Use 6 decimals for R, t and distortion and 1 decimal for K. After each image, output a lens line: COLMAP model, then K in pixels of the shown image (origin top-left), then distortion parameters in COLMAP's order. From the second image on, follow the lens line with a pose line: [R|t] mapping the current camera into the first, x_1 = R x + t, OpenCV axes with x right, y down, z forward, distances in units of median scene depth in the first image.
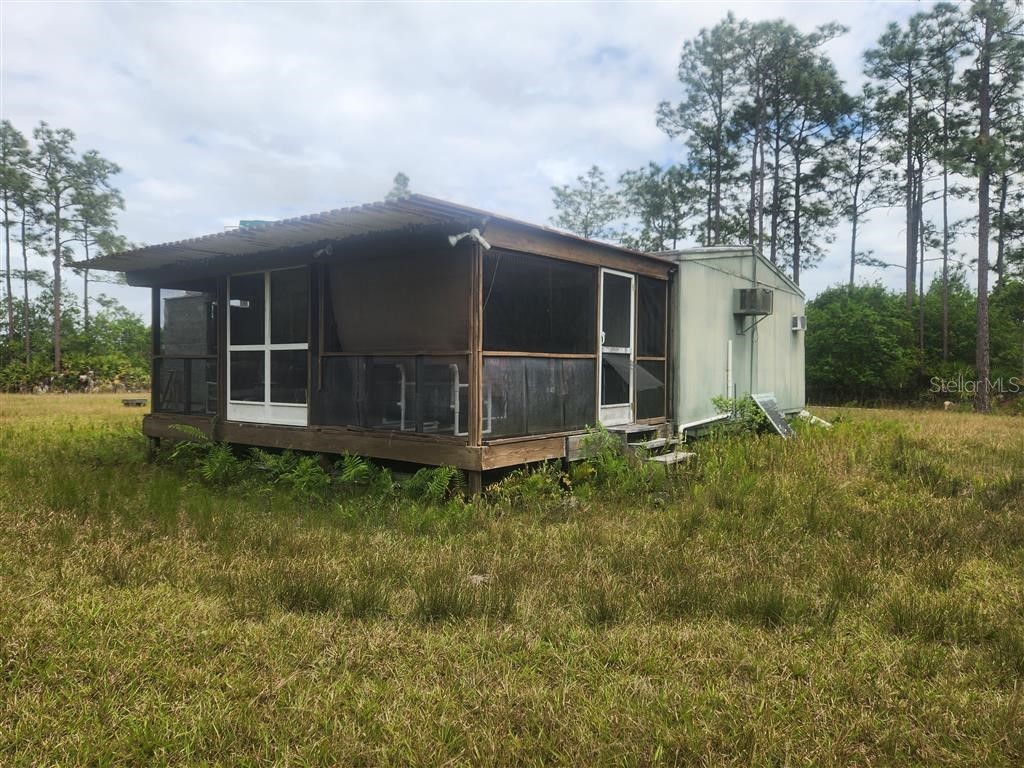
lens RADIAL K [[681.8, 0, 504.4], [0, 681.8, 375.9], [0, 0, 1]] dist [0.078057, -0.072466]
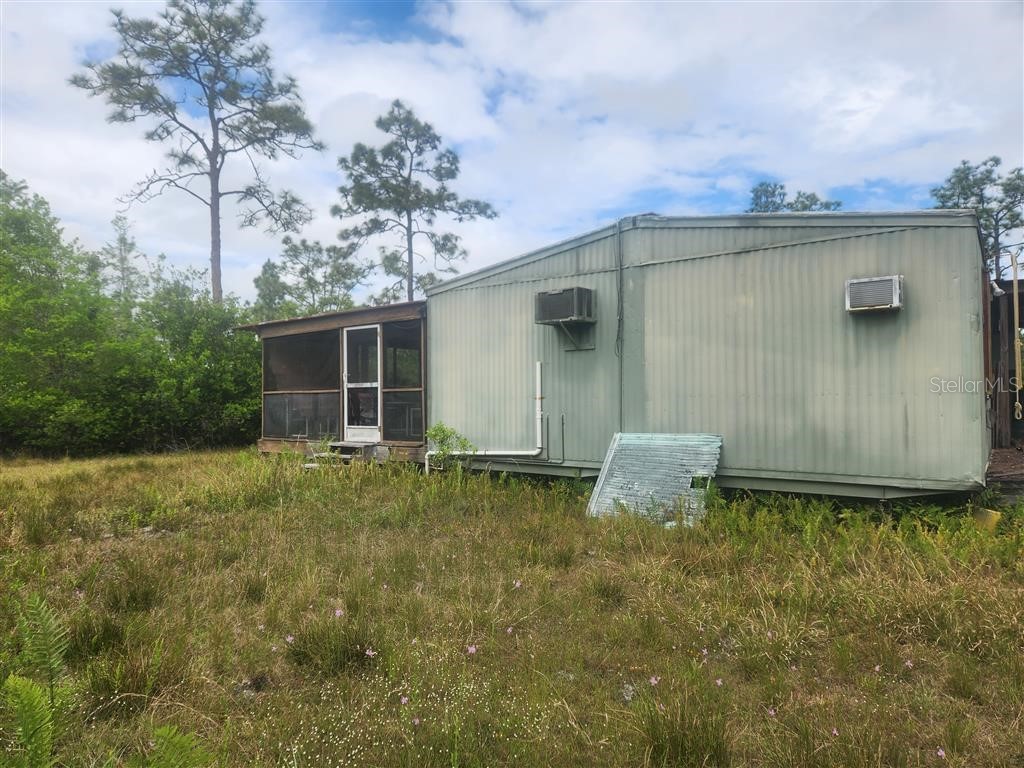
lens RADIAL K [[681.8, 0, 507.3], [0, 681.8, 379.7], [0, 0, 1]] dist [0.078057, -0.072466]
pose [[0.008658, -0.029722, -0.999521, 1.451181], [-0.006002, 0.999539, -0.029775, -0.009747], [0.999945, 0.006257, 0.008476, 1.232668]]
